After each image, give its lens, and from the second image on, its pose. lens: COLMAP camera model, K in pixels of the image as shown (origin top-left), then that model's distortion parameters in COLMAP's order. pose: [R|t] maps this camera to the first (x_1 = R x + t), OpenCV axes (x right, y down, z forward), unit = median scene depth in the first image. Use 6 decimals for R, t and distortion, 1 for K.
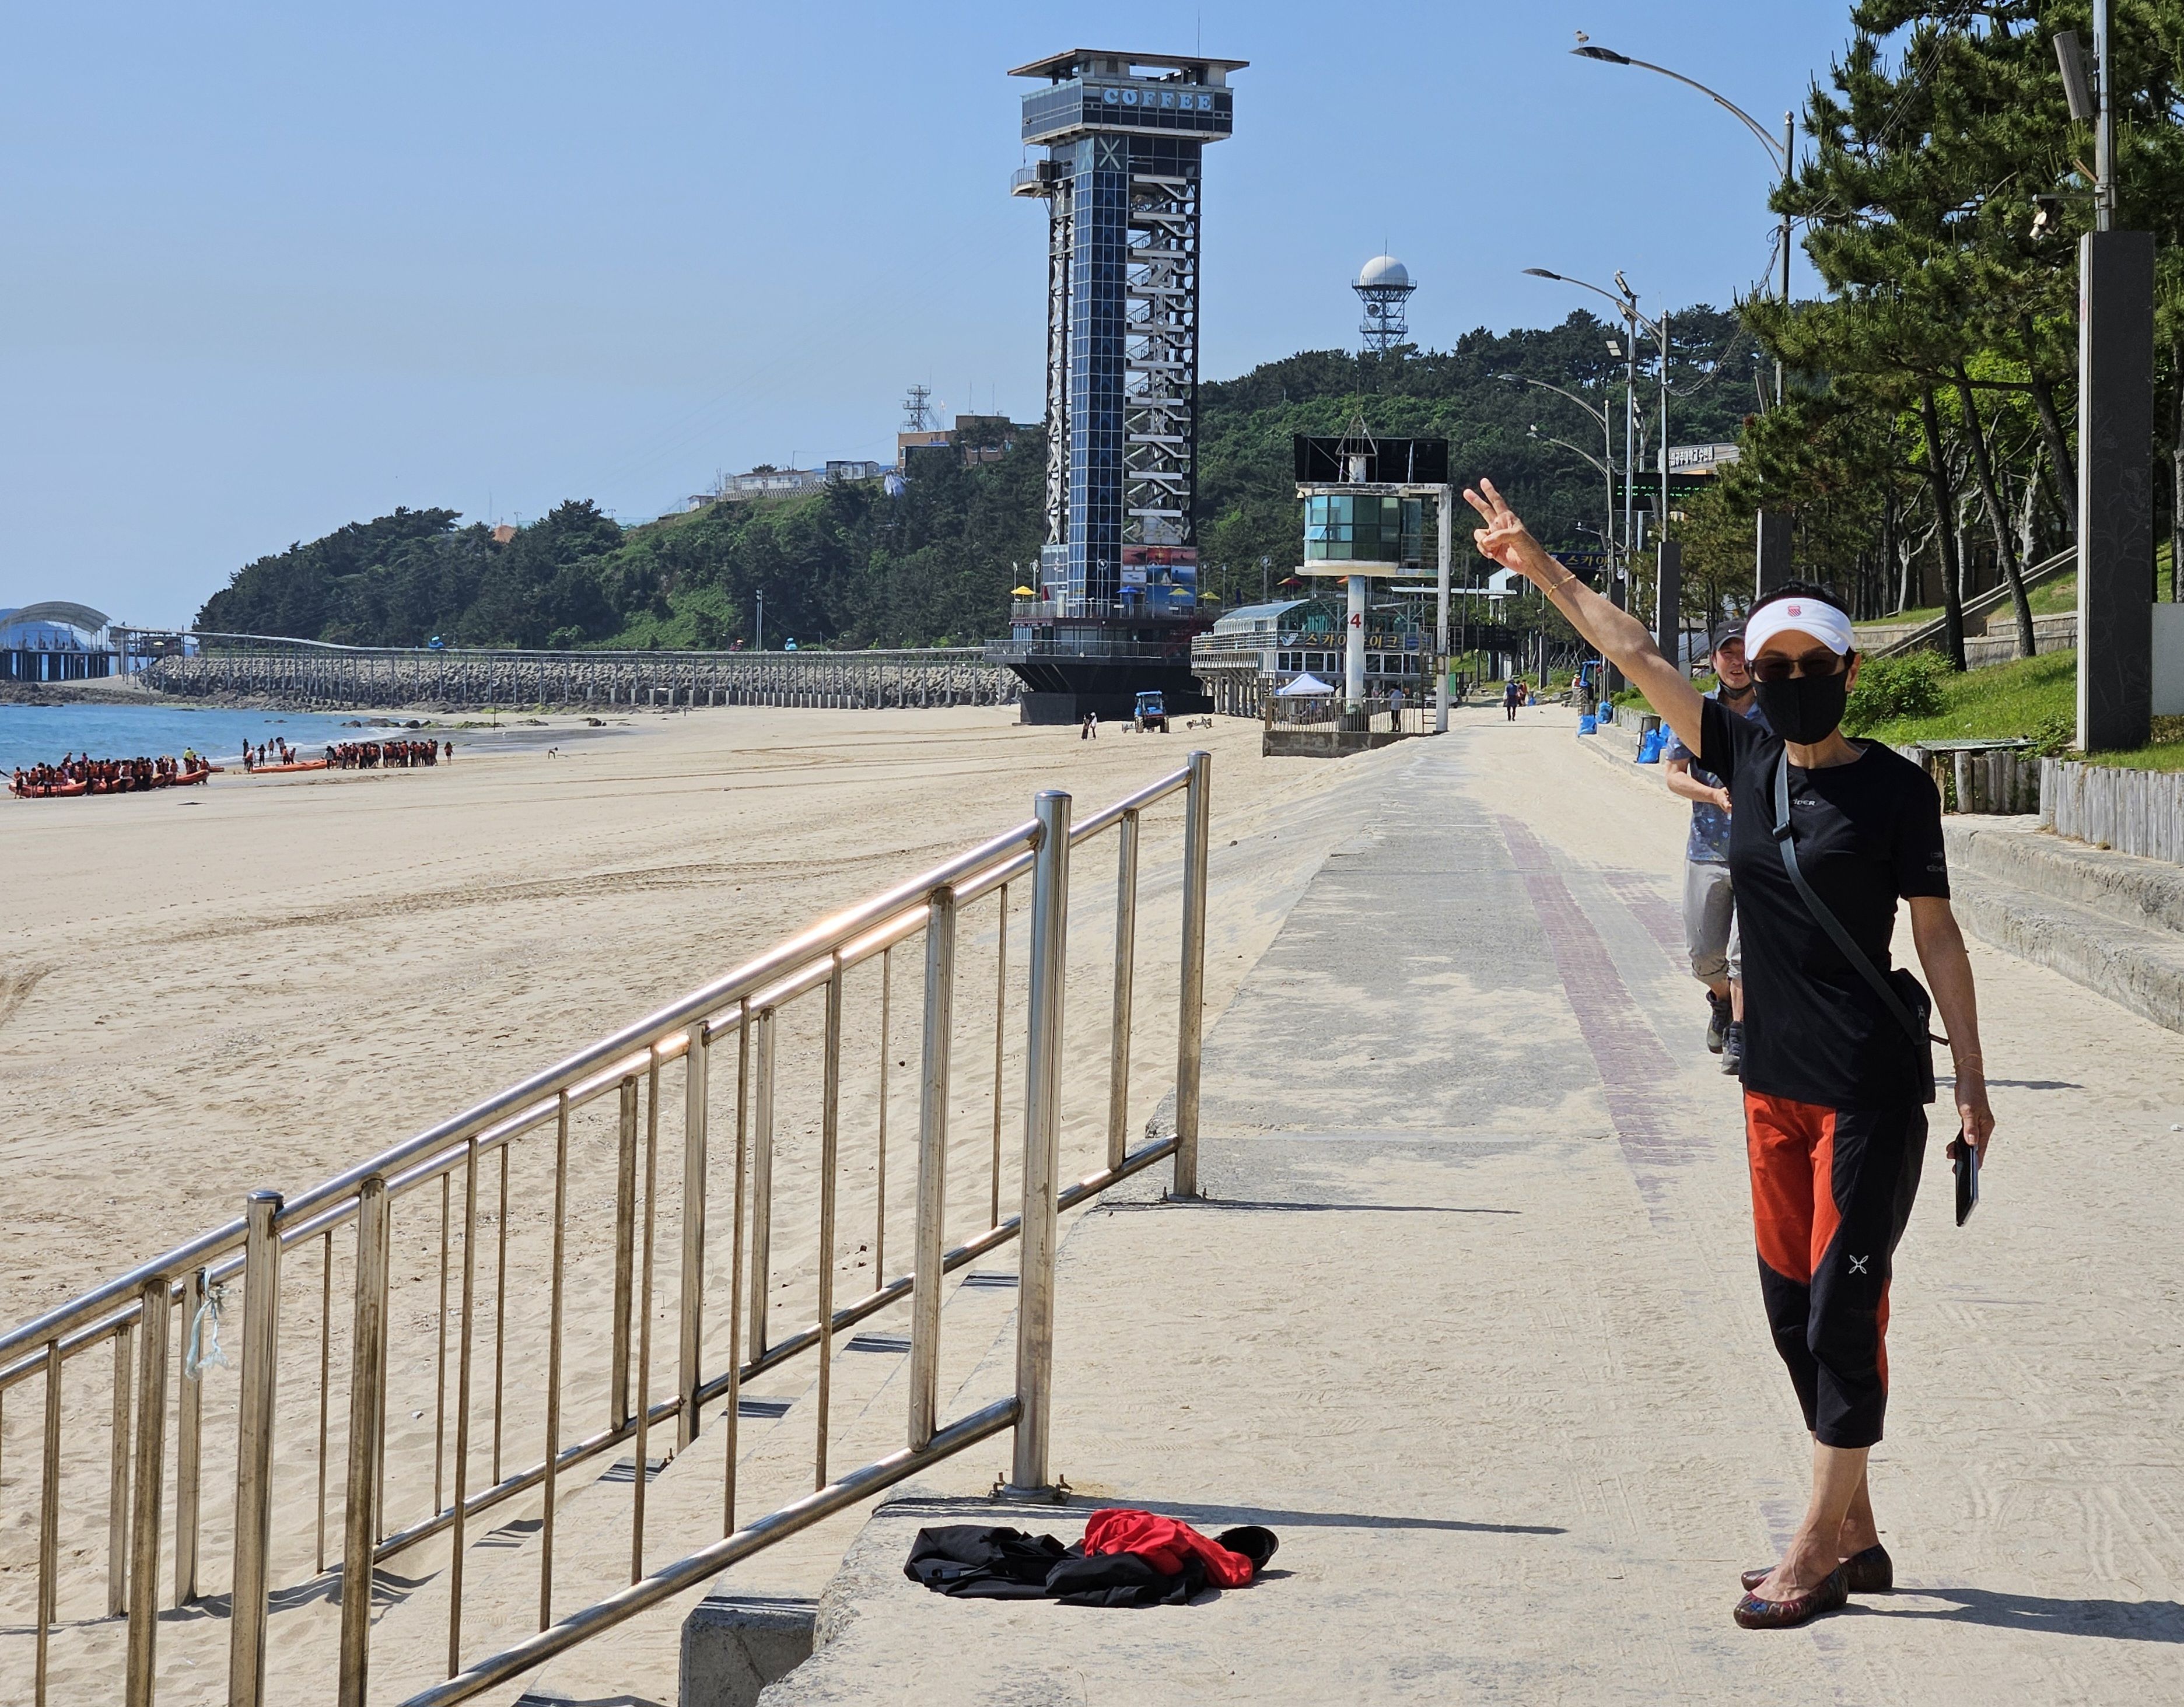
lens RADIAL K [[6104.1, 0, 1029.6], [0, 6104.1, 738.6], [0, 0, 1]] dist [-2.256194, 107.195417]
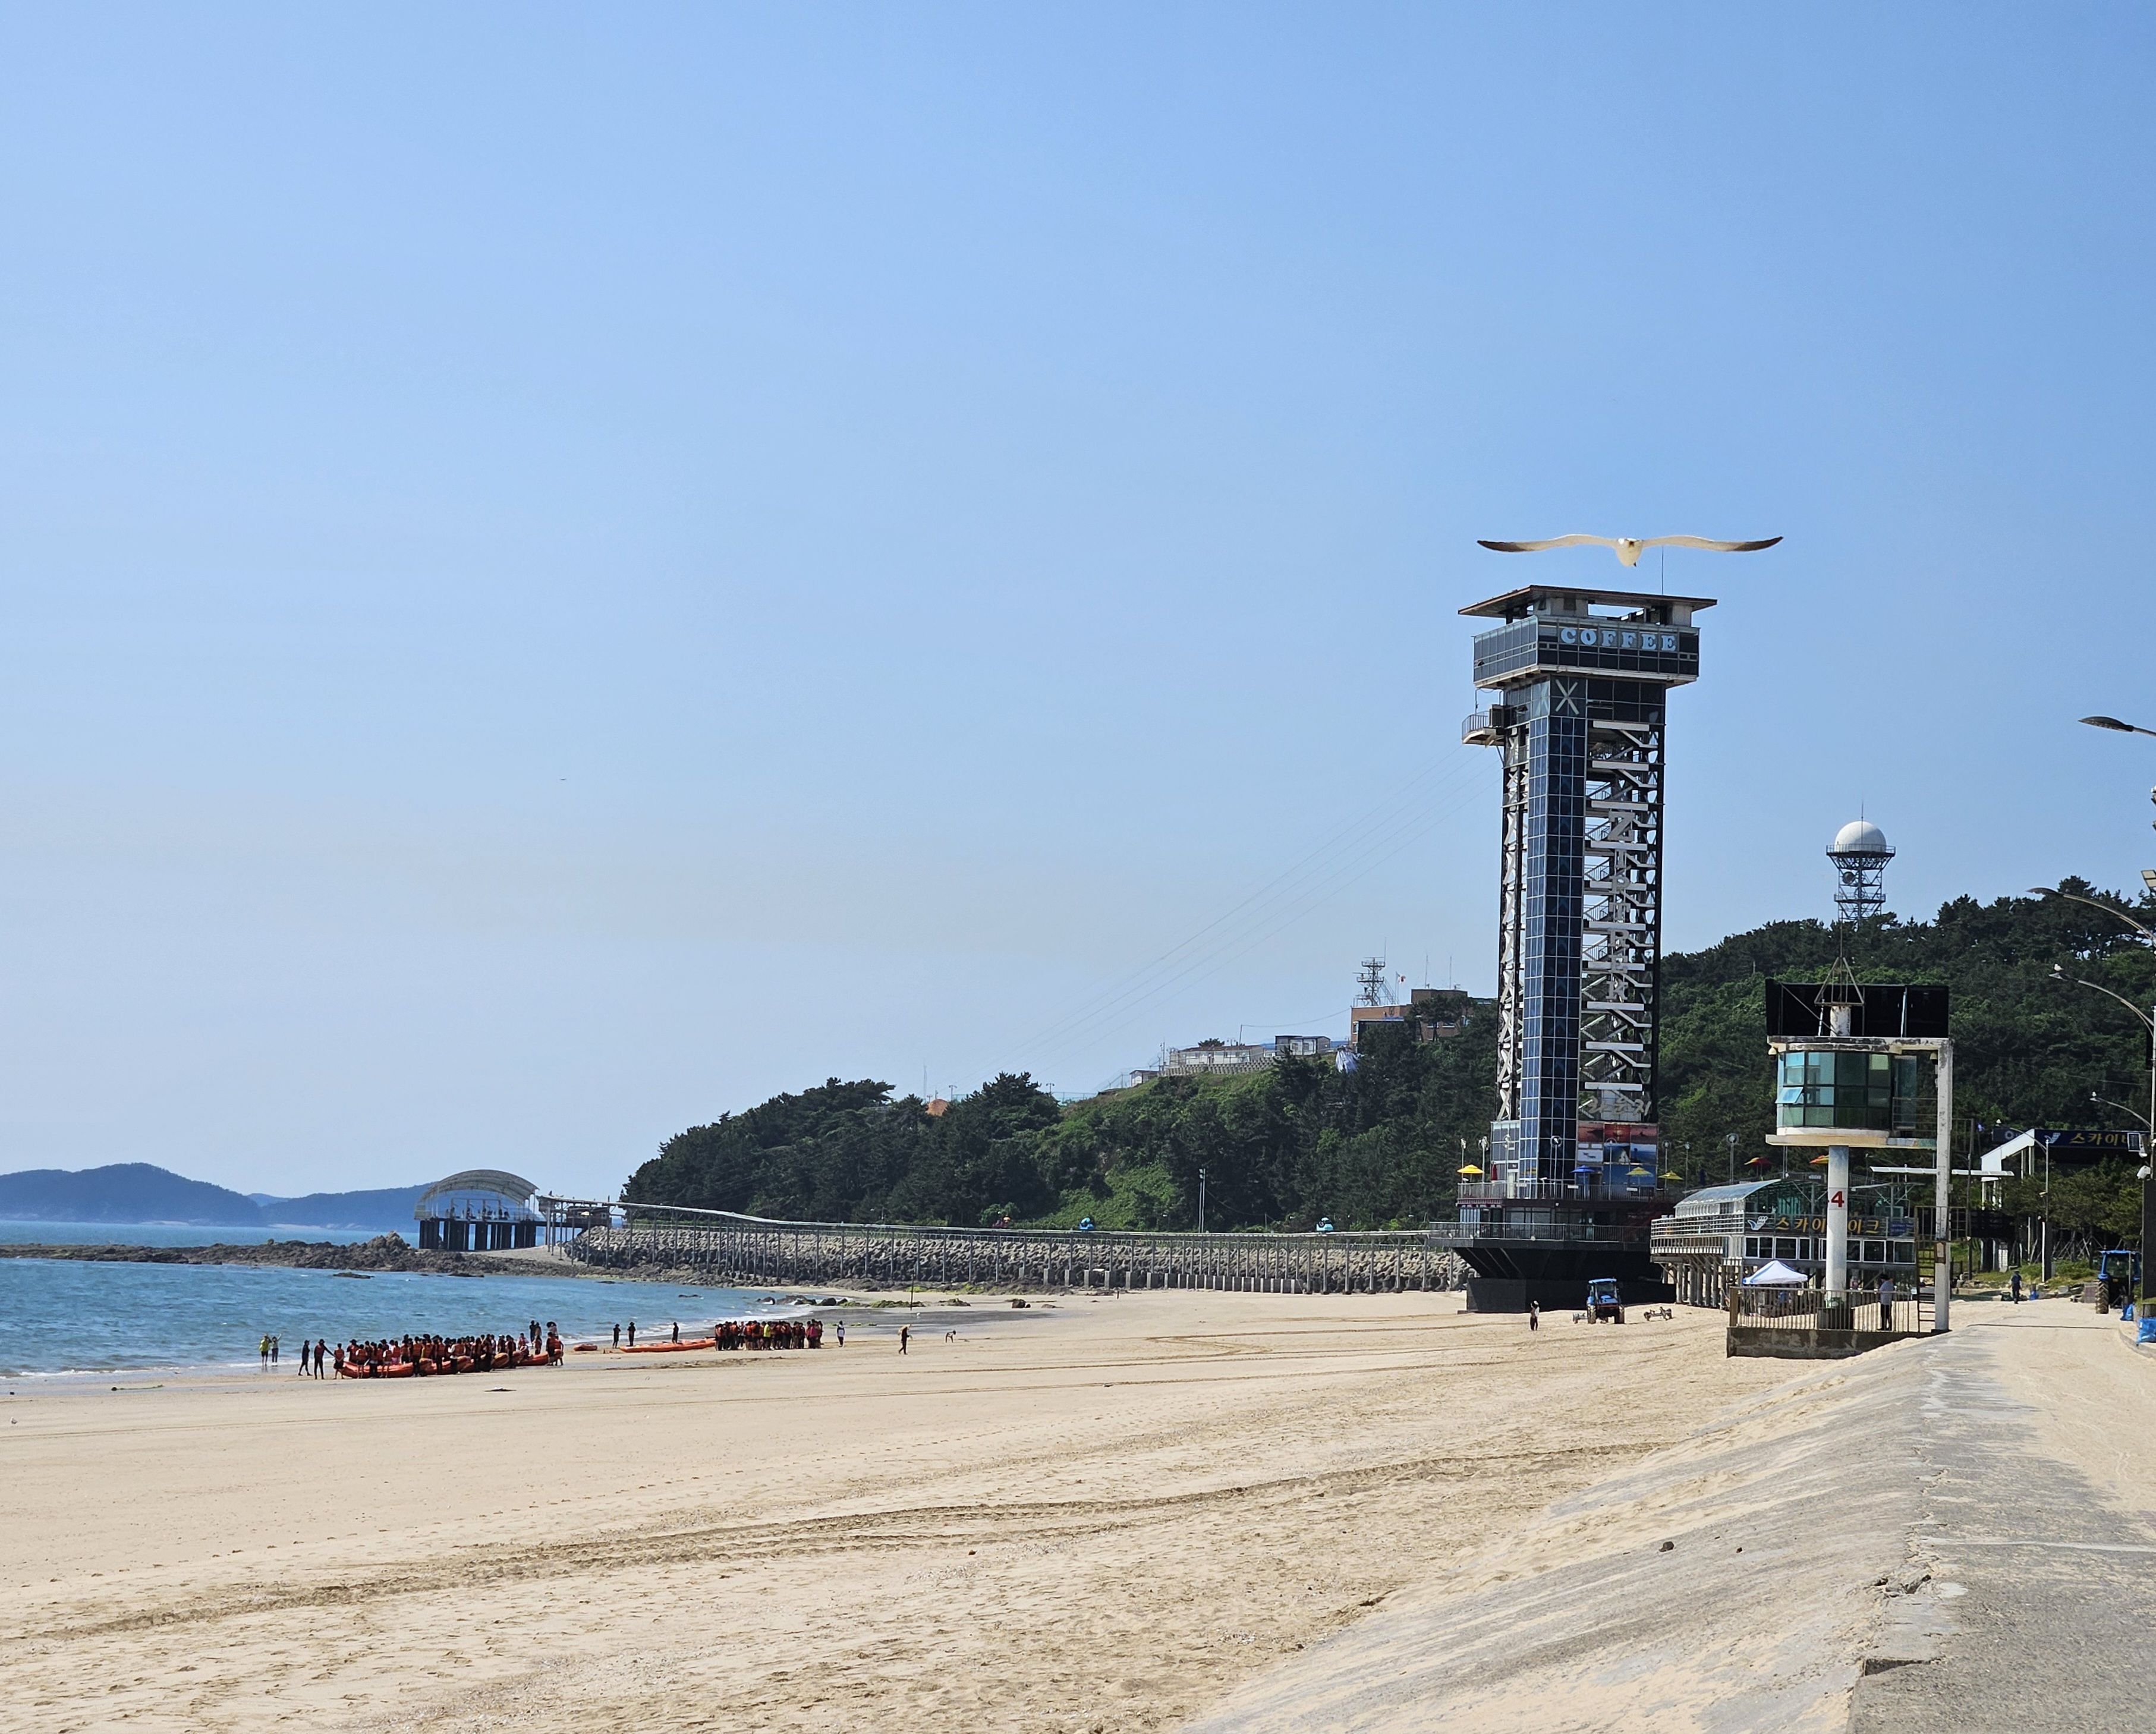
lens RADIAL K [[4326.8, 0, 1078.0], [0, 4326.8, 867.0], [0, 0, 1]] dist [-0.856858, 13.788080]
pose [[0.993426, 0.004690, -0.114376, 0.013972], [-0.016545, 0.994552, -0.102921, -0.001750], [0.113270, 0.104137, 0.988092, 0.339435]]
